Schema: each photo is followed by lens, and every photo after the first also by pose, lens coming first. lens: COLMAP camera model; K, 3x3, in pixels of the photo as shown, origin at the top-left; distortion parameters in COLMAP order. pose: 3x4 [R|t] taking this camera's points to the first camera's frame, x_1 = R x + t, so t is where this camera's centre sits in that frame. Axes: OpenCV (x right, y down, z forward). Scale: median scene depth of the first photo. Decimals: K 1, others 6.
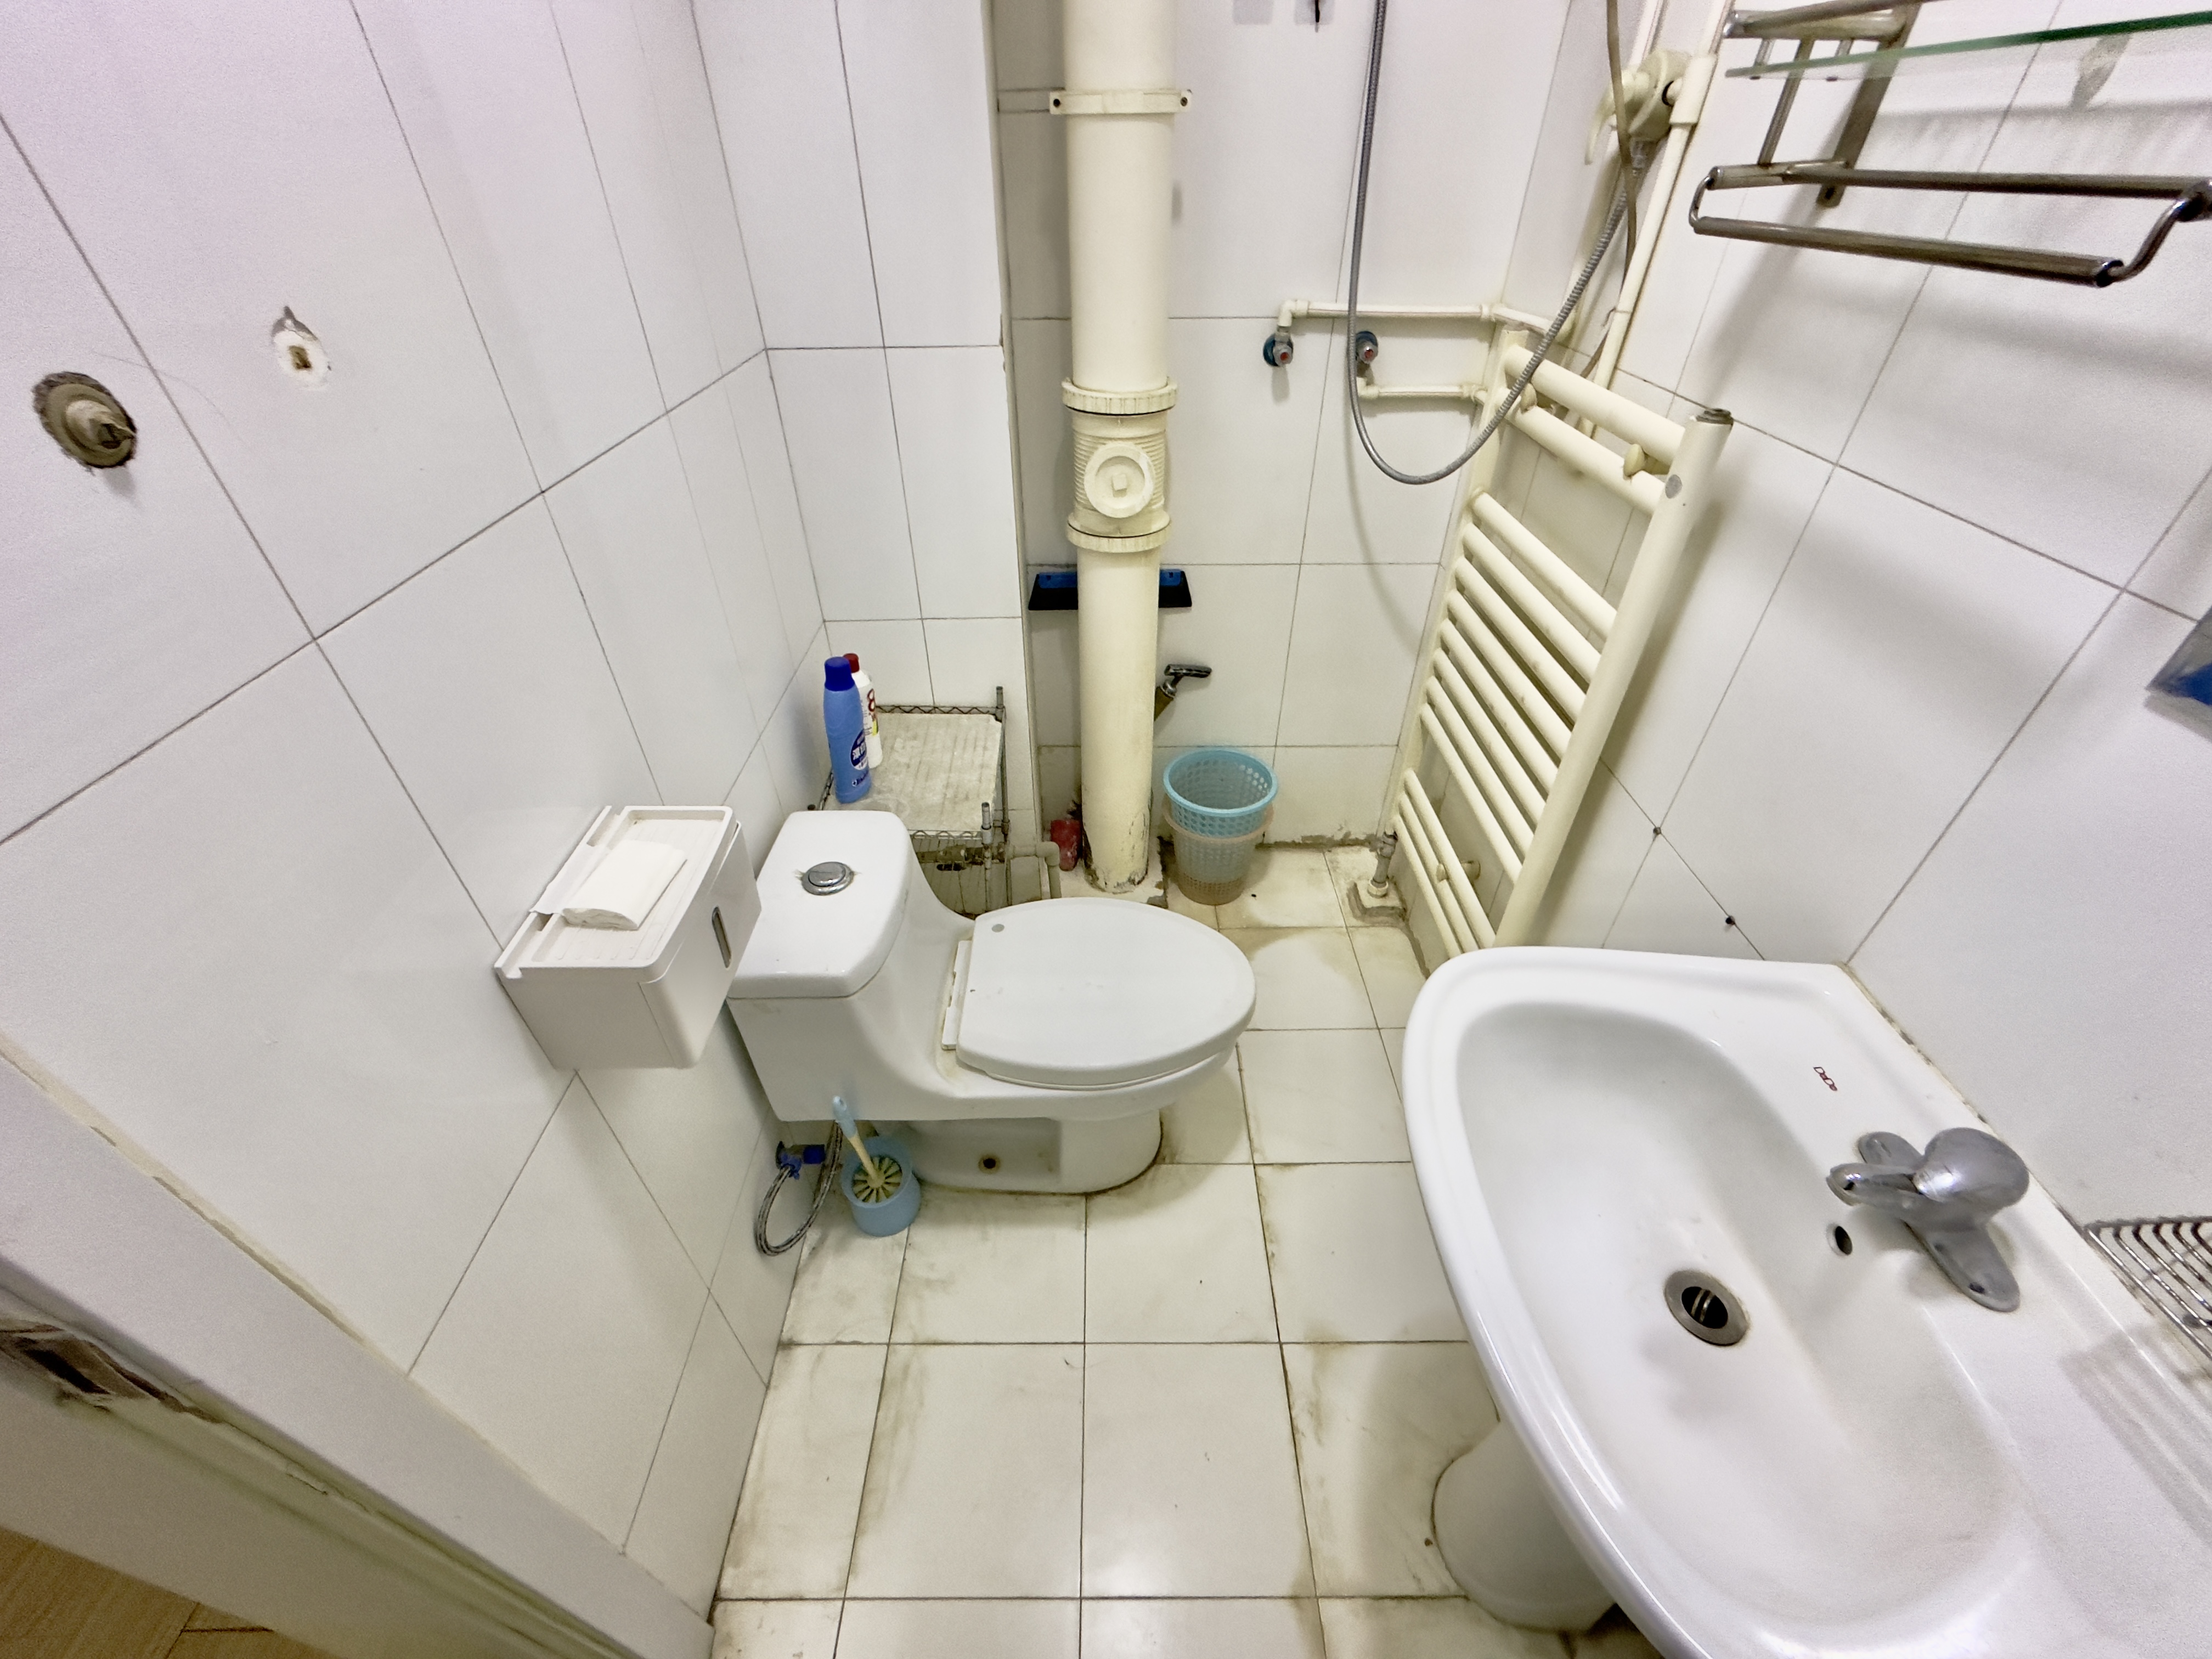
lens RADIAL K [[879.0, 0, 1110.3], [0, 879.0, 828.6], [0, 0, 1]] dist [-0.005916, 0.001022]
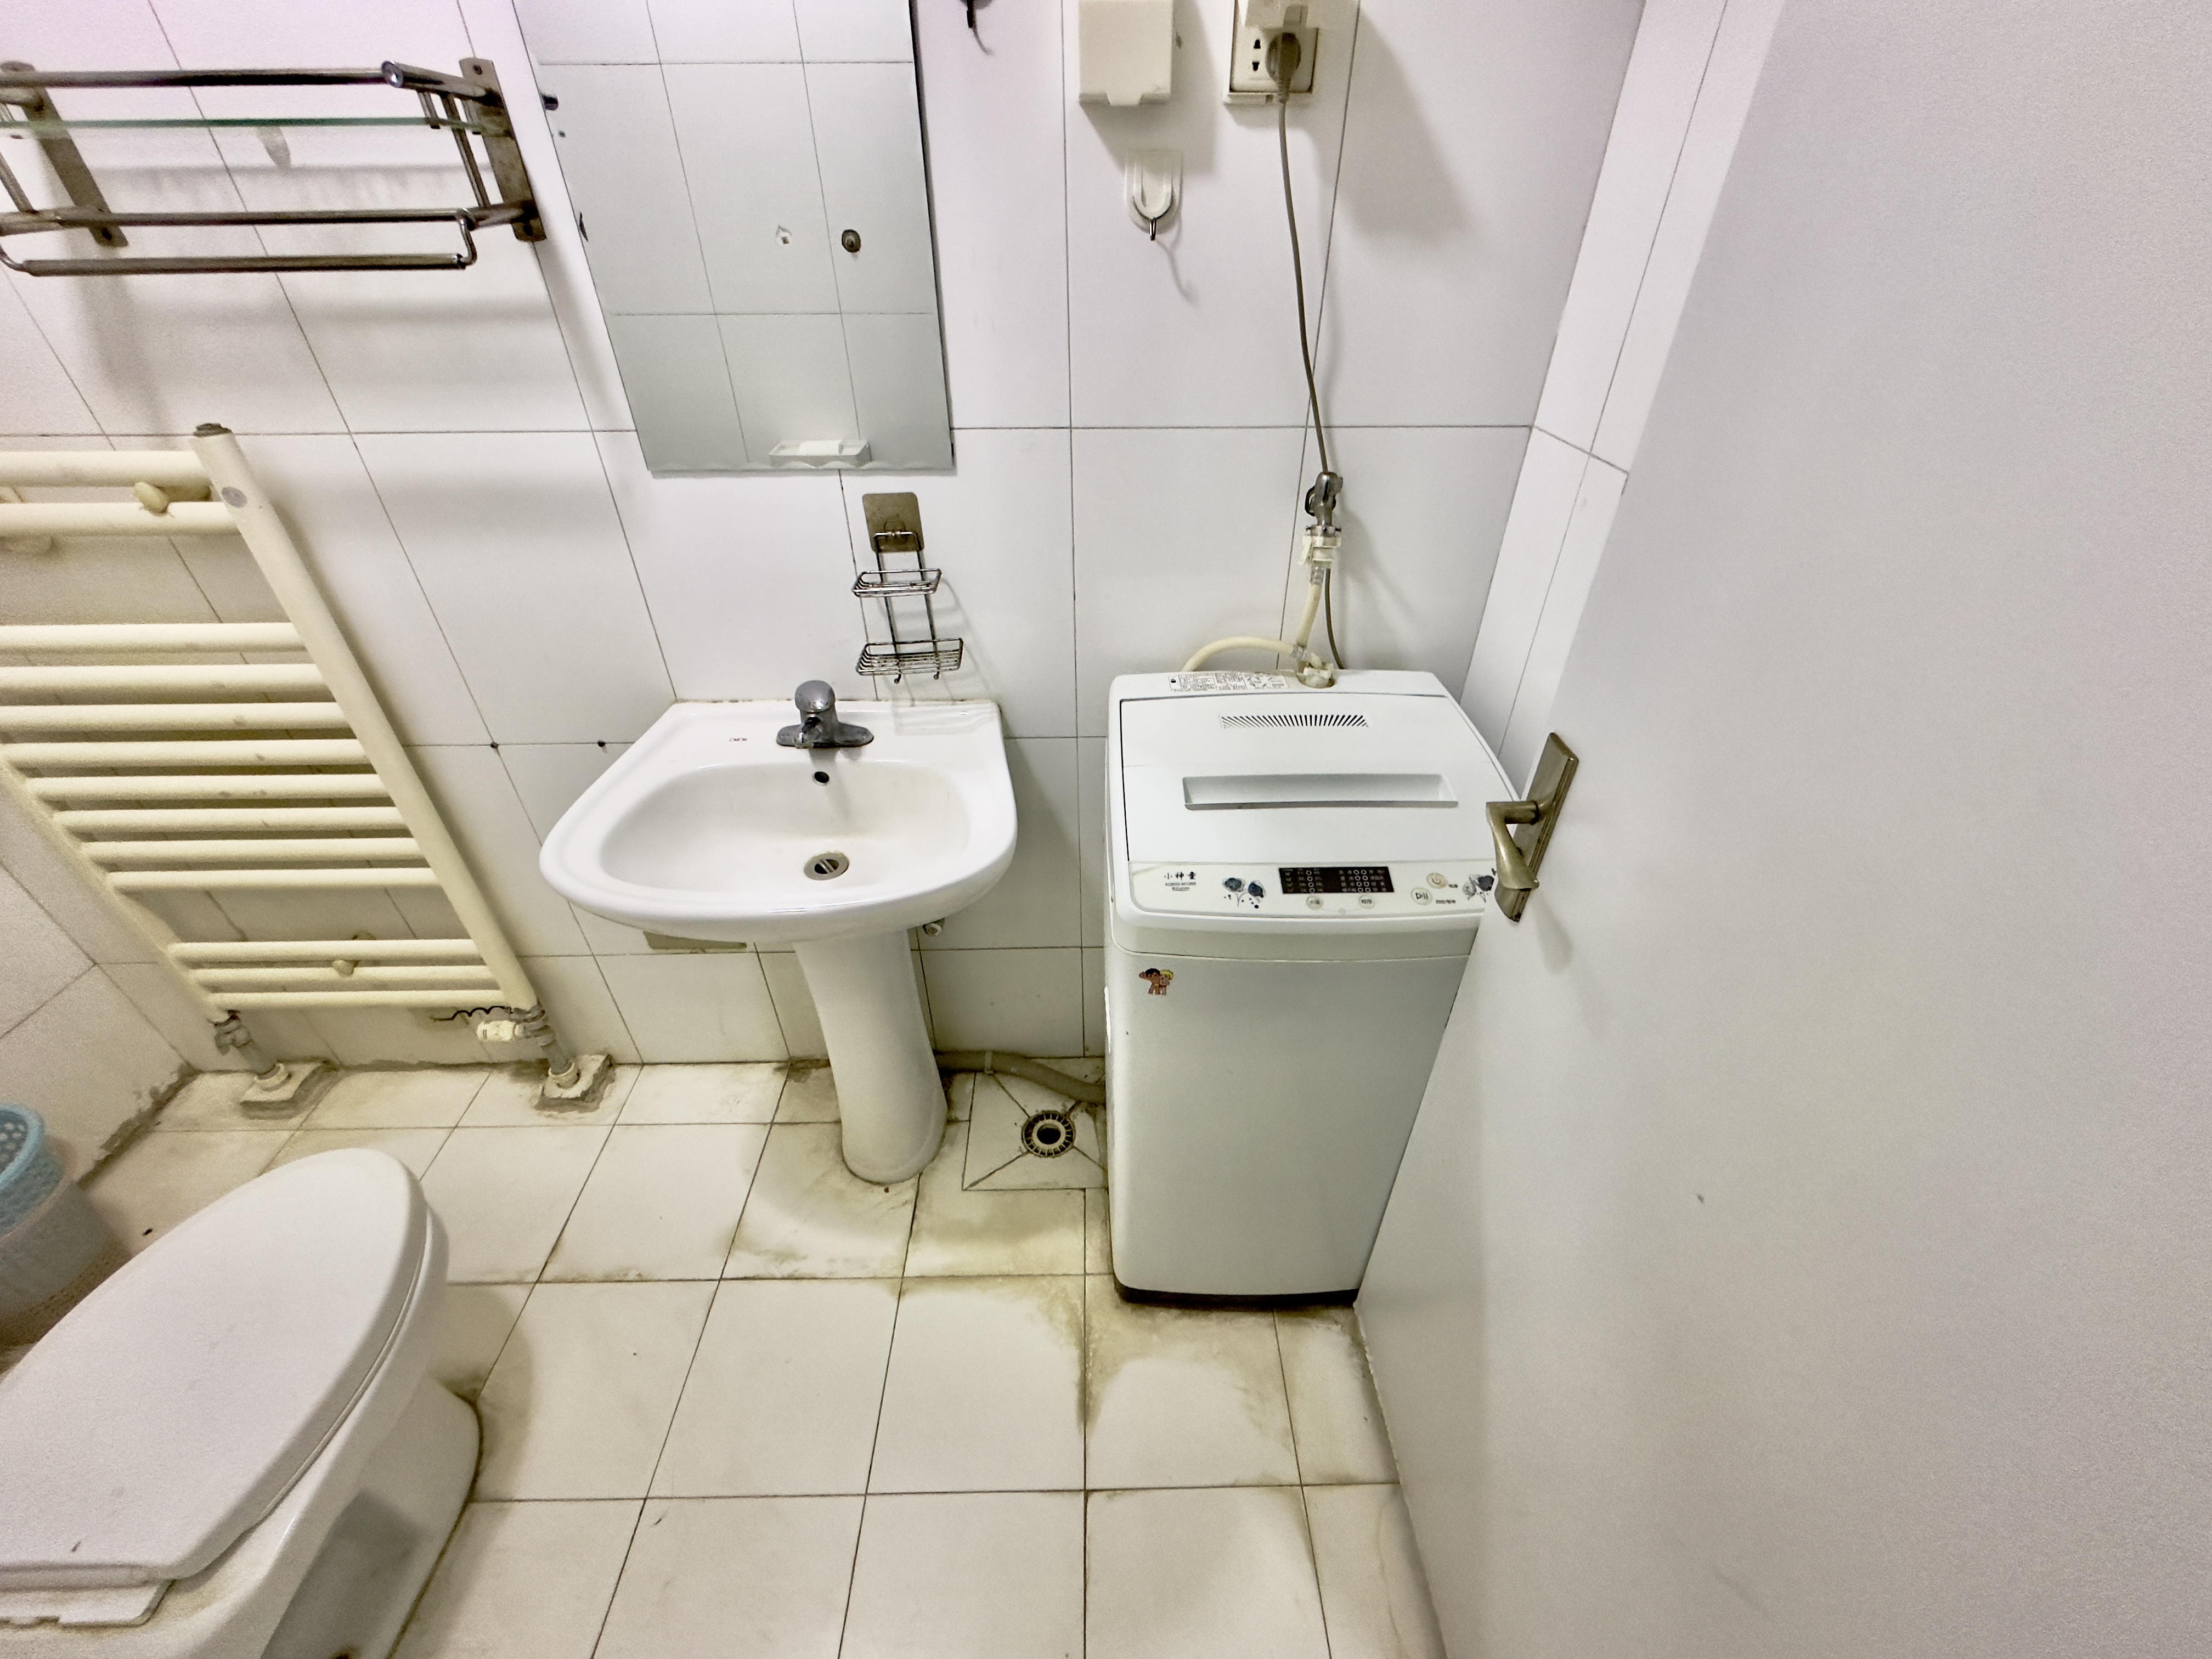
lens RADIAL K [[879.0, 0, 1098.5], [0, 879.0, 826.2], [0, 0, 1]] dist [-0.005916, 0.001022]
pose [[-0.005260, -0.589103, 0.808041, -0.449110], [0.616168, 0.634519, 0.466608, 0.025195], [-0.787597, 0.500343, 0.359649, -0.037253]]
